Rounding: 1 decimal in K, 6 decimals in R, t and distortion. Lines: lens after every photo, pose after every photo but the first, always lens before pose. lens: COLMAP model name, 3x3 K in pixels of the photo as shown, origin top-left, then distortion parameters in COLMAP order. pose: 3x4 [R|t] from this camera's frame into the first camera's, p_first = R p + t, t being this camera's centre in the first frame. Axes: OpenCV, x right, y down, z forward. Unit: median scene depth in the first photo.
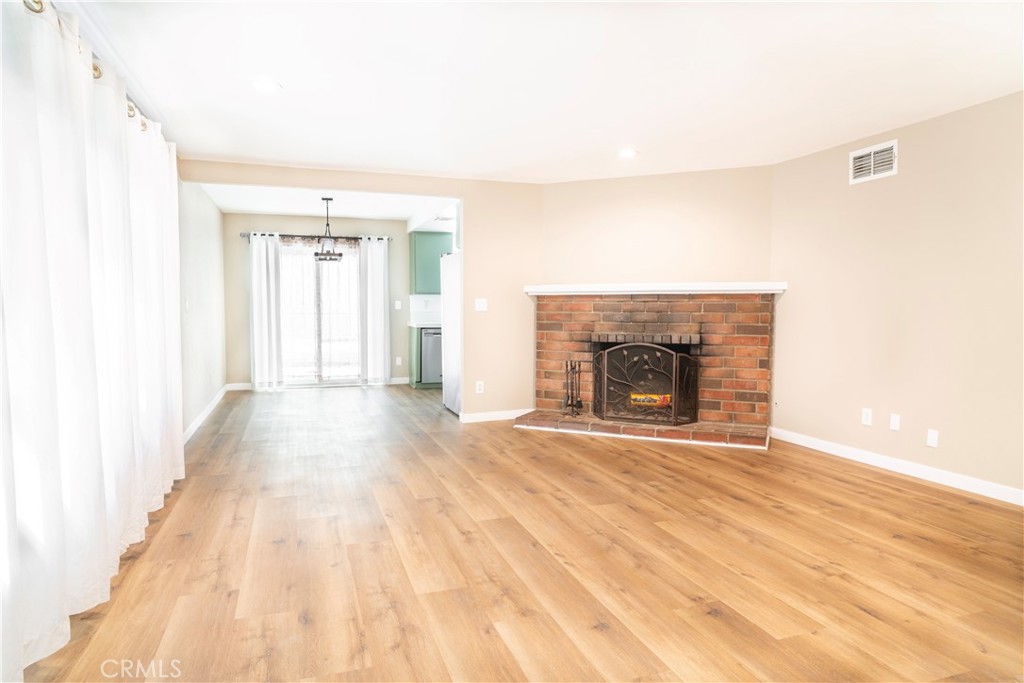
lens RADIAL K [[637.6, 0, 512.0], [0, 637.6, 341.5], [0, 0, 1]] dist [-0.068730, 0.053162]
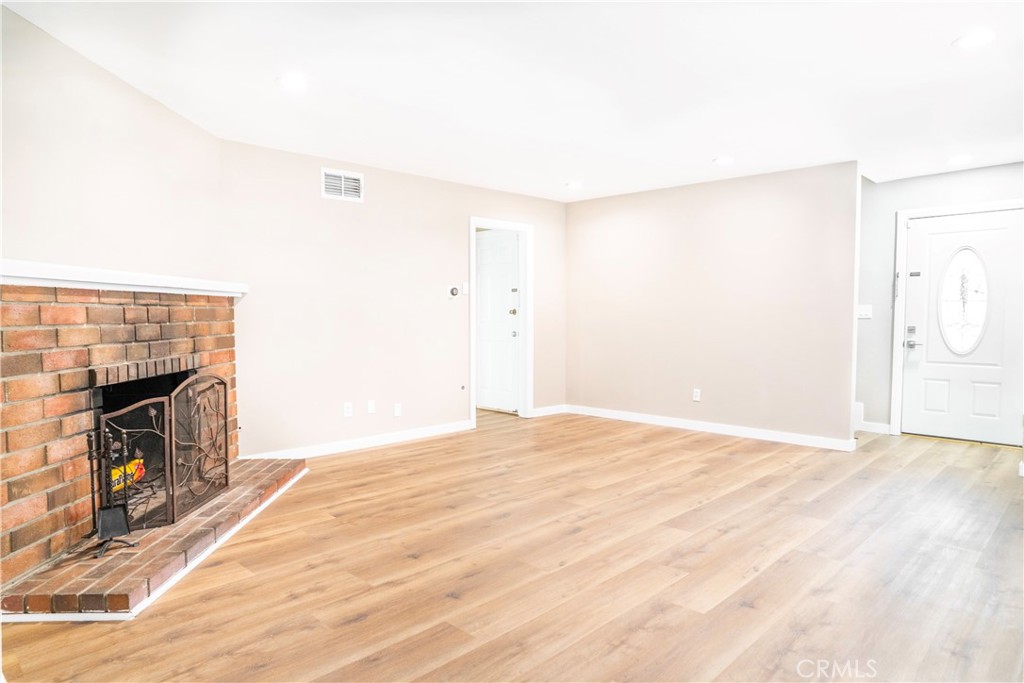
lens RADIAL K [[637.6, 0, 512.0], [0, 637.6, 341.5], [0, 0, 1]] dist [-0.068730, 0.053162]
pose [[-0.461406, -0.041114, 0.886236, -0.568519], [0.048669, 0.996248, 0.071557, -0.068575], [-0.885853, 0.076149, -0.457674, 1.225358]]
